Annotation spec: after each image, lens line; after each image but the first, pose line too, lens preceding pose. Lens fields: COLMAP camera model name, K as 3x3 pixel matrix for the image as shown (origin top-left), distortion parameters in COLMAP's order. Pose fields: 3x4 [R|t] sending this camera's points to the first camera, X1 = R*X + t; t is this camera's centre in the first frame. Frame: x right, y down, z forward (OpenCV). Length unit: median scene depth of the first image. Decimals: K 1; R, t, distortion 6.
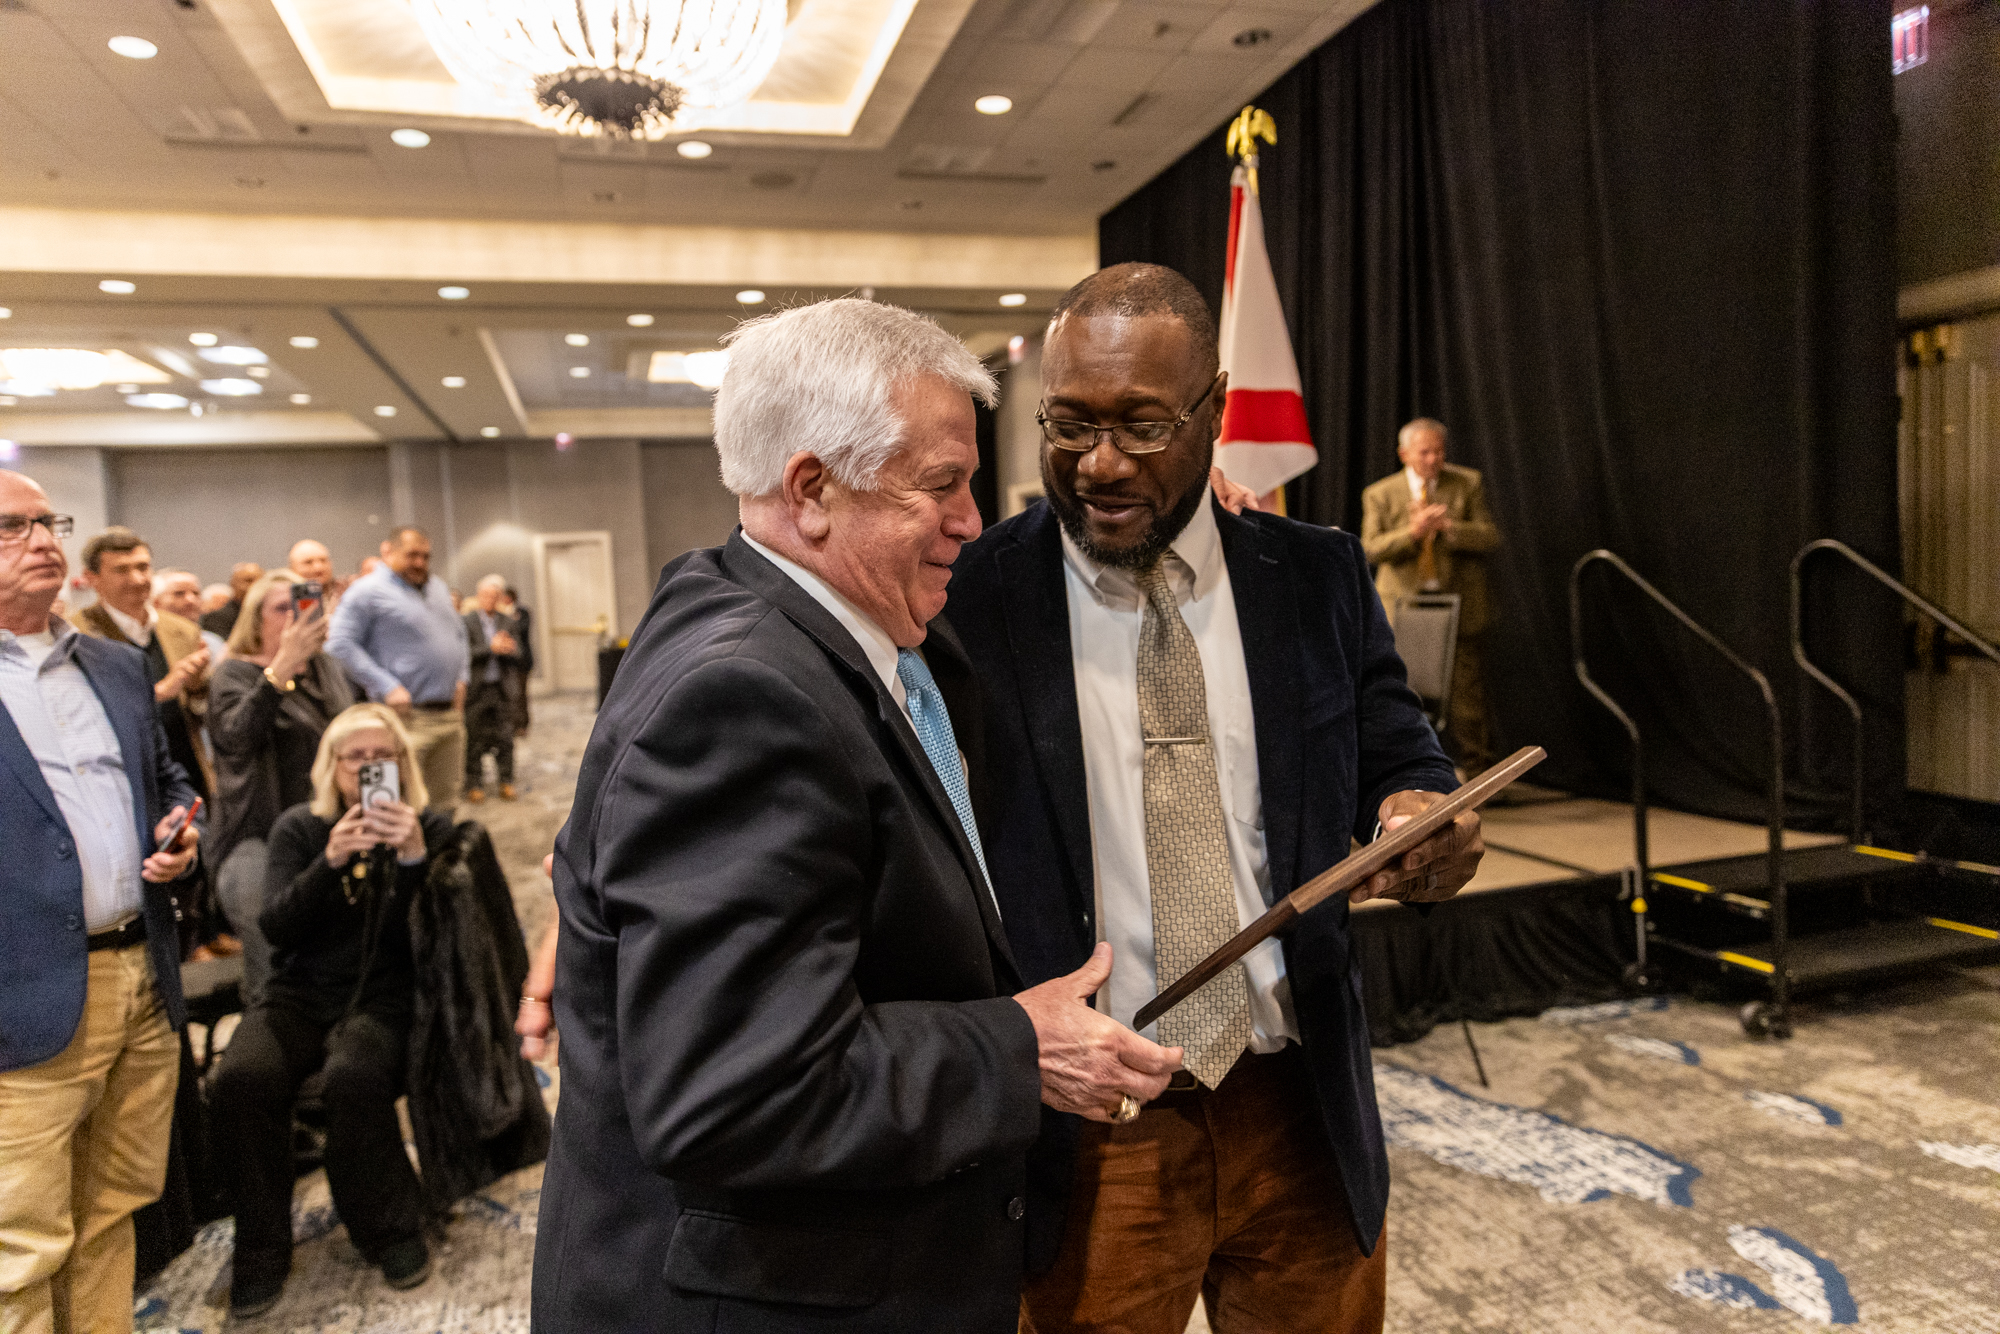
lens RADIAL K [[1289.4, 0, 1000.0], [0, 1289.4, 667.0], [0, 0, 1]] dist [0.005907, -0.000877]
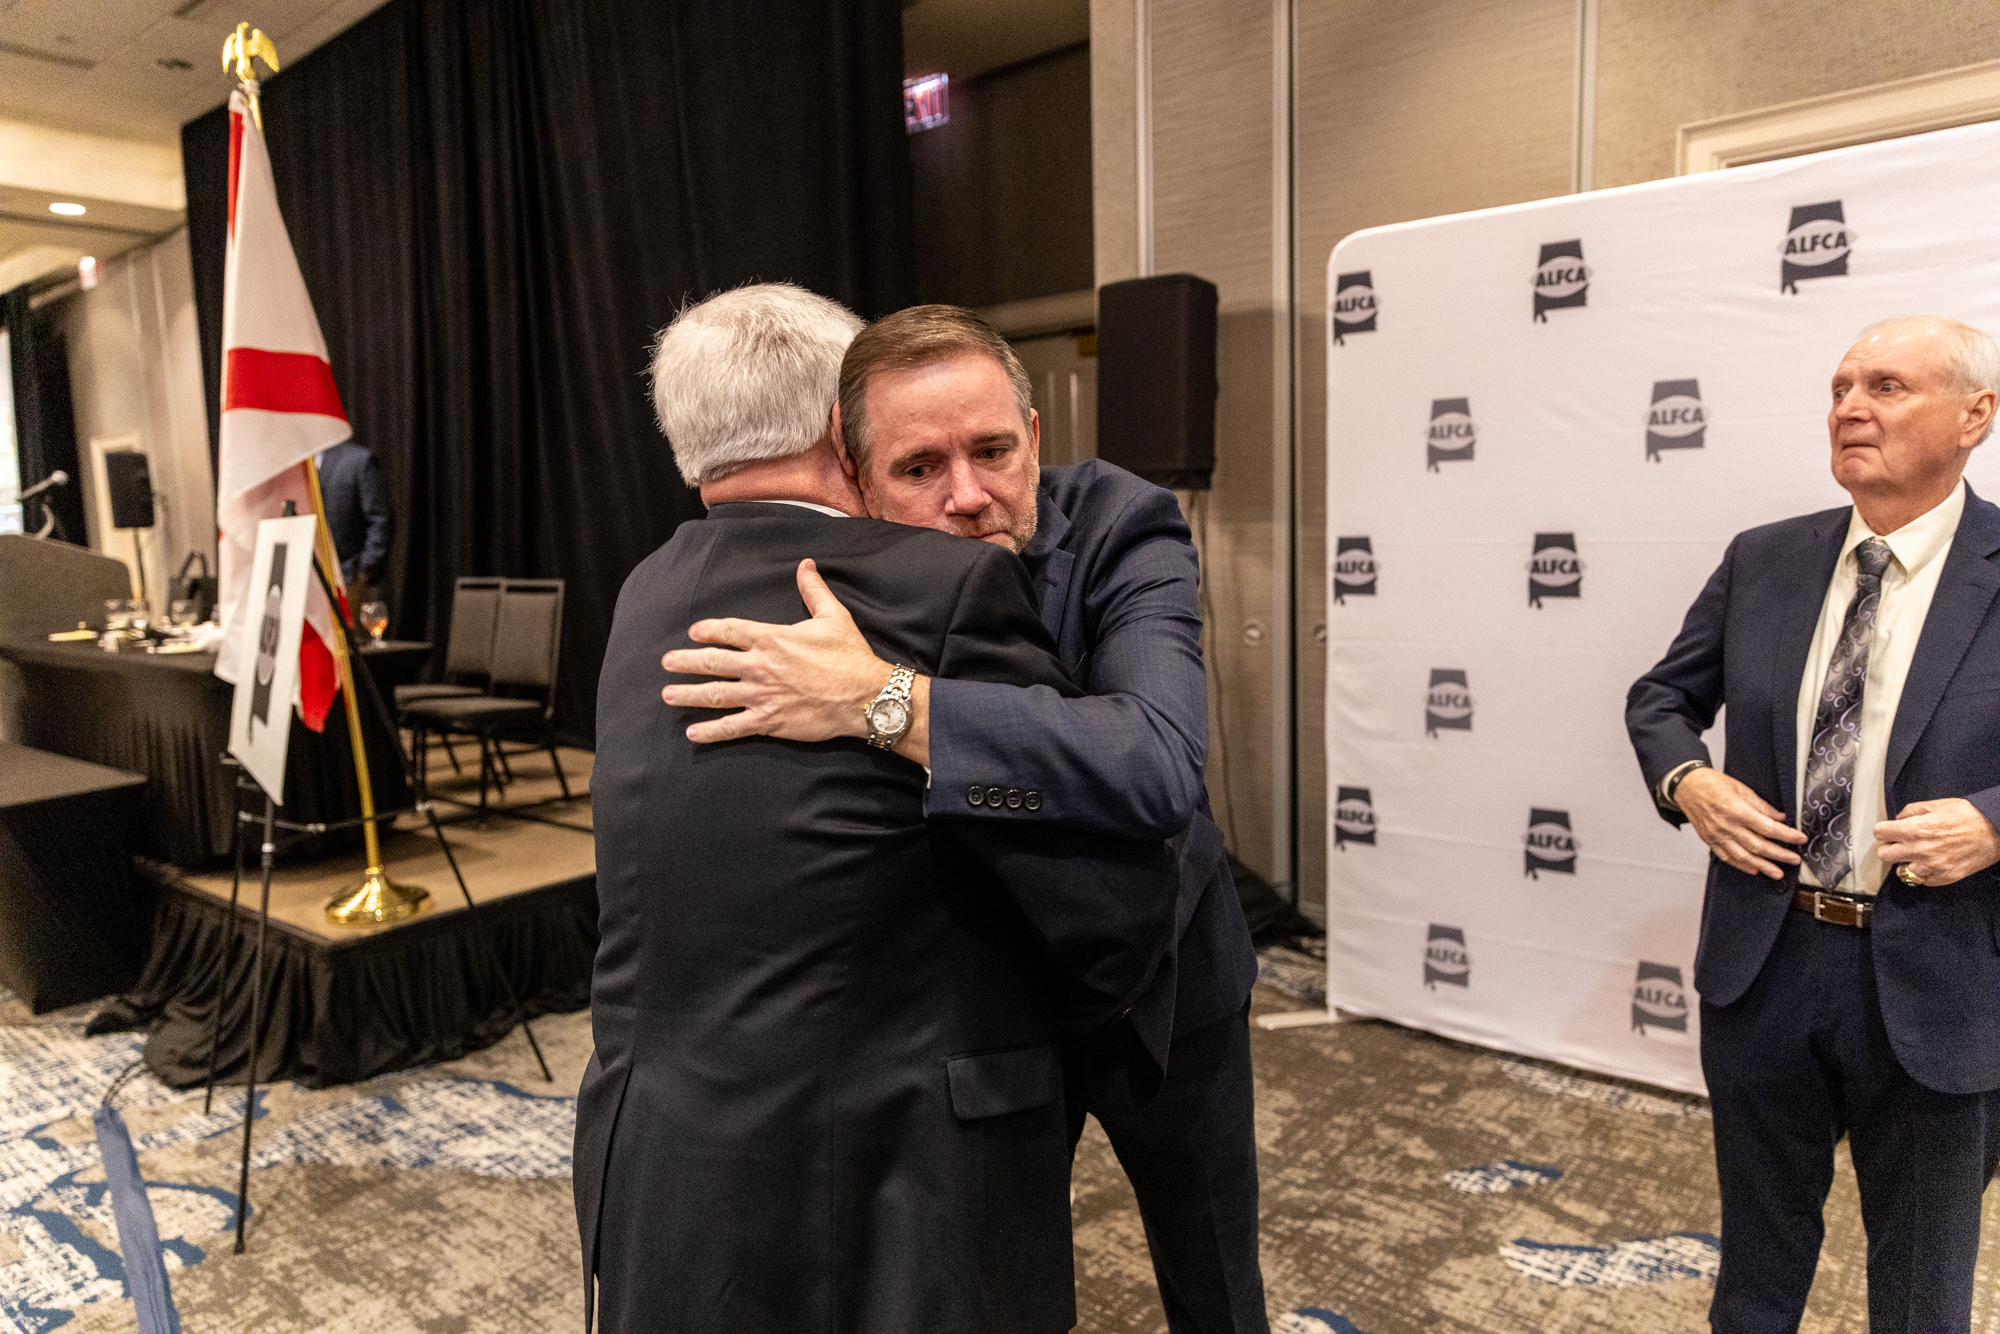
lens RADIAL K [[1294.5, 0, 1000.0], [0, 1294.5, 667.0], [0, 0, 1]] dist [0.000982, 0.003637]
pose [[0.842244, -0.037251, 0.537808, 0.137022], [0.026552, 0.999265, 0.027631, -0.009624], [-0.538443, -0.008992, 0.842614, -0.017181]]
